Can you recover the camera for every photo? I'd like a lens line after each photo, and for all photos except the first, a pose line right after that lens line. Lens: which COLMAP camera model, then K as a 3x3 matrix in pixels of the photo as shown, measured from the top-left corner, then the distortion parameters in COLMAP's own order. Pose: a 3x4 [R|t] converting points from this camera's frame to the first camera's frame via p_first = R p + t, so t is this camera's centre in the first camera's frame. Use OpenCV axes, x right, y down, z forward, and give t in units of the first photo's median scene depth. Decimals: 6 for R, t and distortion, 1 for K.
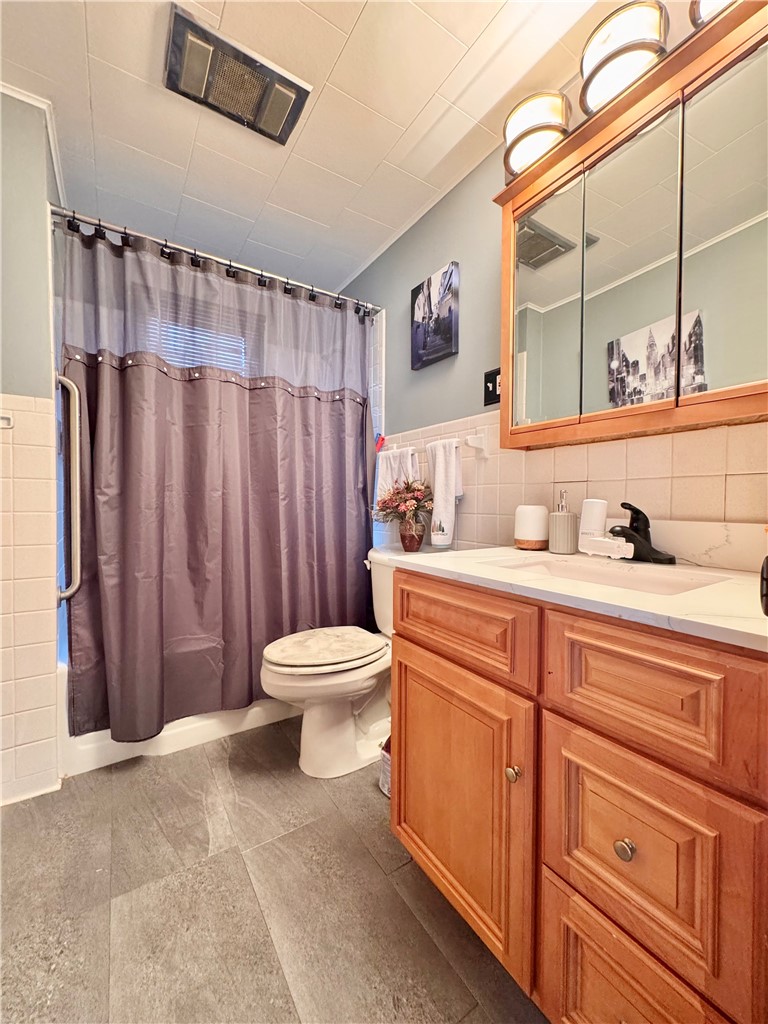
lens RADIAL K [[409.0, 0, 385.3], [0, 409.0, 512.2], [0, 0, 1]] dist [-0.002923, -0.000514]
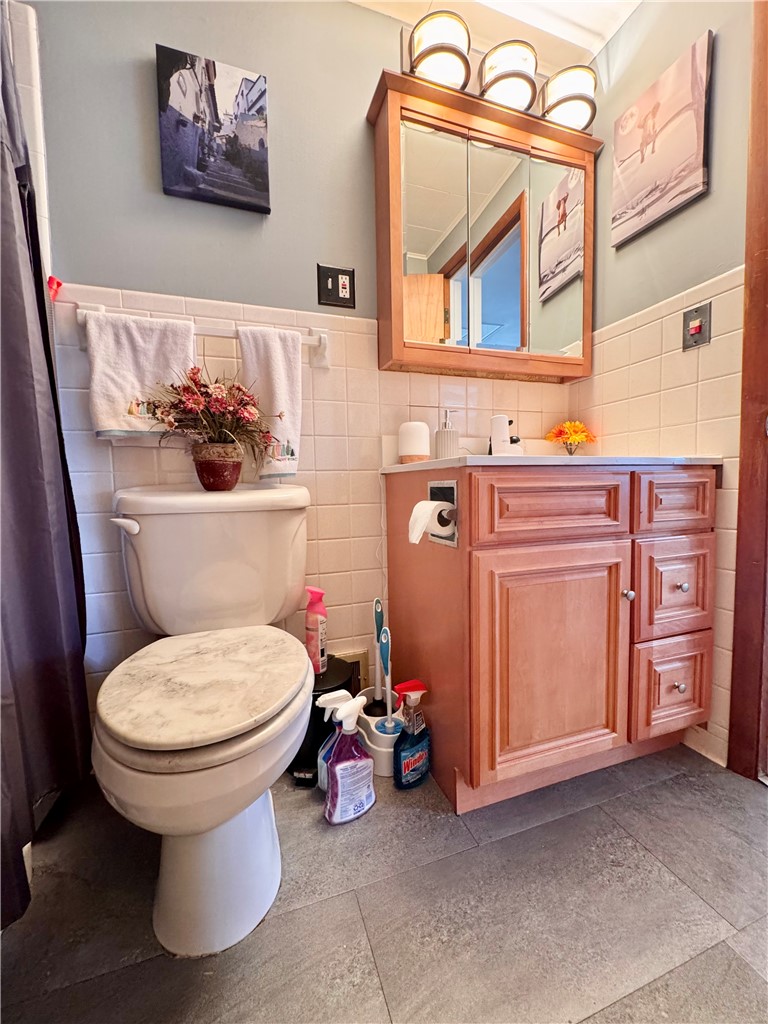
lens RADIAL K [[409.0, 0, 384.2], [0, 409.0, 514.3], [0, 0, 1]] dist [-0.002923, -0.000514]
pose [[0.241936, -0.073007, 0.967542, -0.545320], [0.046055, 0.996905, 0.063706, 0.115233], [-0.969199, 0.029147, 0.244549, 0.667541]]
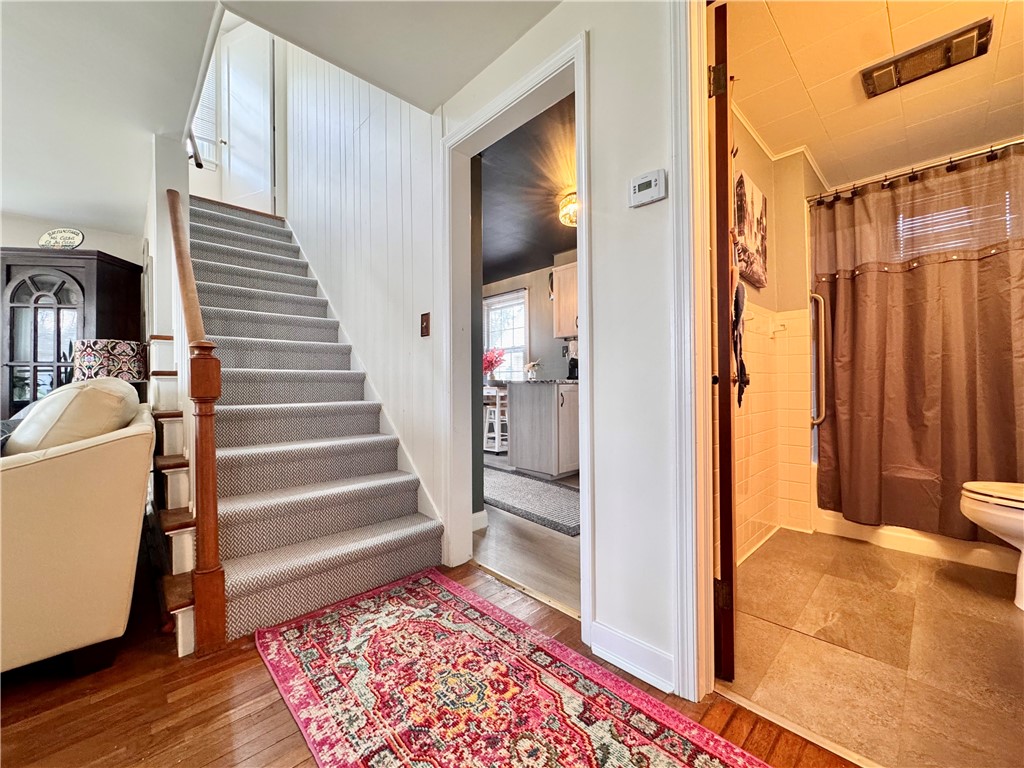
lens RADIAL K [[409.0, 0, 512.4], [0, 409.0, 384.7], [0, 0, 1]] dist [-0.002923, -0.000514]
pose [[0.180298, -0.005433, -0.983597, 0.600782], [-0.008270, 0.999941, -0.007039, 0.064375], [0.983577, 0.009403, 0.180242, -0.499902]]
